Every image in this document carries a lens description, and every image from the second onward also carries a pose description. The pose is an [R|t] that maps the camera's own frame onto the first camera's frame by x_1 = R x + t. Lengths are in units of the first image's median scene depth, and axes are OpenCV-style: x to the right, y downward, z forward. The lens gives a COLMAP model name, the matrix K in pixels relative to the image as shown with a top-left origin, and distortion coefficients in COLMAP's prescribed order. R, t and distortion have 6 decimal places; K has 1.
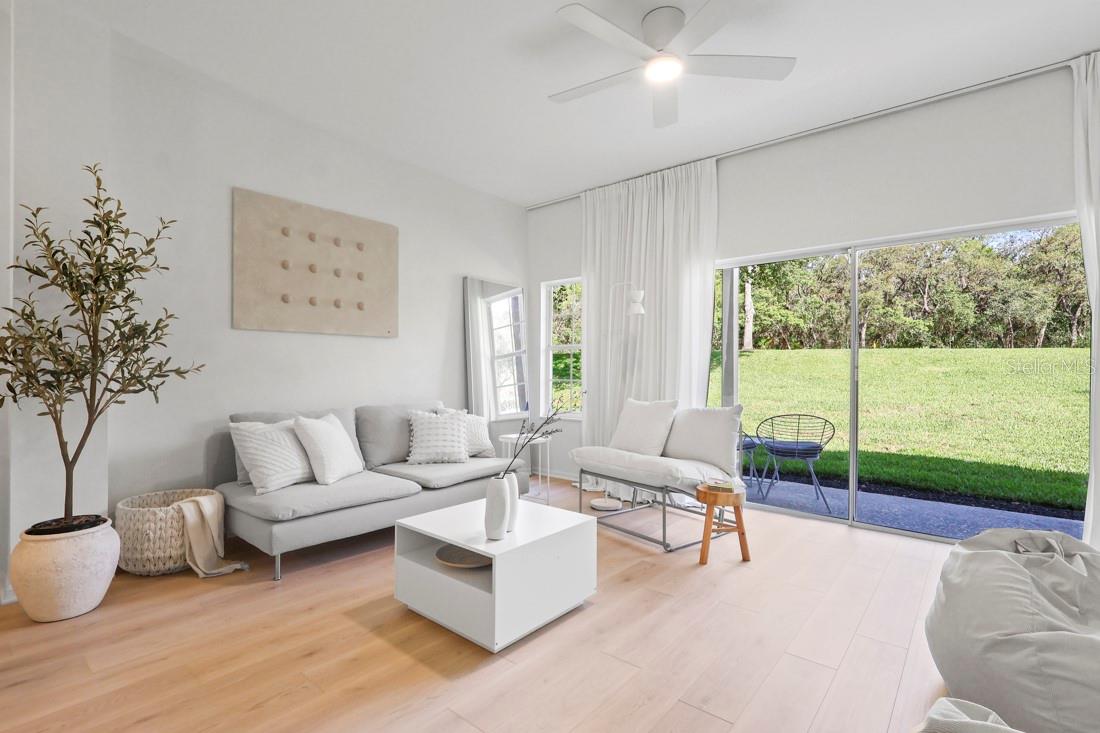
lens RADIAL K [[507.9, 0, 546.7], [0, 507.9, 370.7], [0, 0, 1]] dist [0.000380, -0.001373]
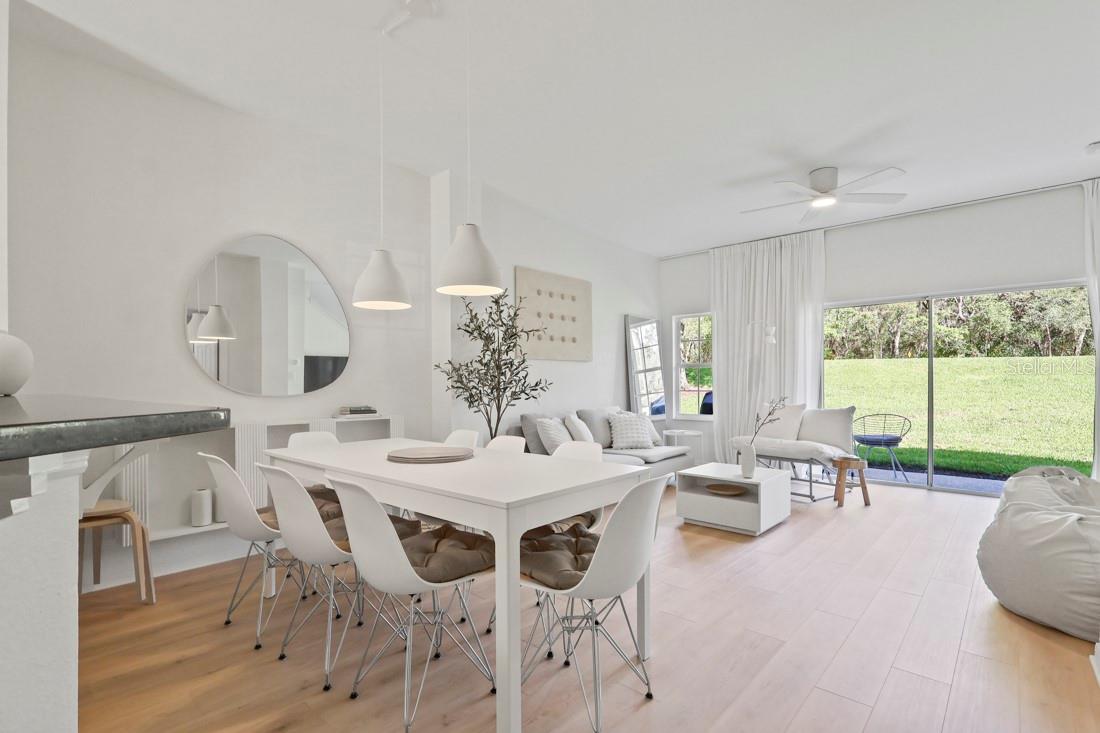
lens RADIAL K [[507.9, 0, 547.4], [0, 507.9, 384.5], [0, 0, 1]] dist [0.000380, -0.001373]
pose [[0.999208, -0.008039, -0.038968, -0.062898], [0.008288, 0.999946, 0.006223, -0.001792], [0.038916, -0.006541, 0.999221, -0.071221]]
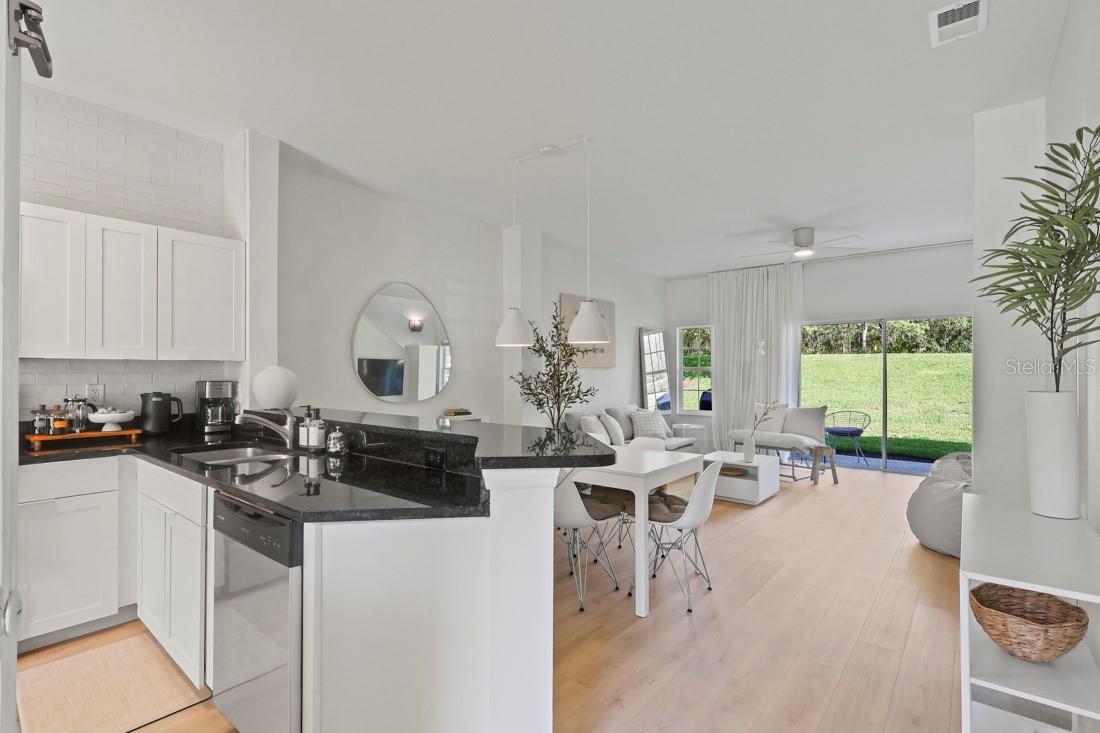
lens RADIAL K [[507.9, 0, 551.5], [0, 507.9, 370.4], [0, 0, 1]] dist [0.000380, -0.001373]
pose [[0.999931, -0.005565, 0.010356, -0.090807], [0.005554, 0.999984, 0.001101, -0.010068], [-0.010362, -0.001043, 0.999946, -0.120986]]
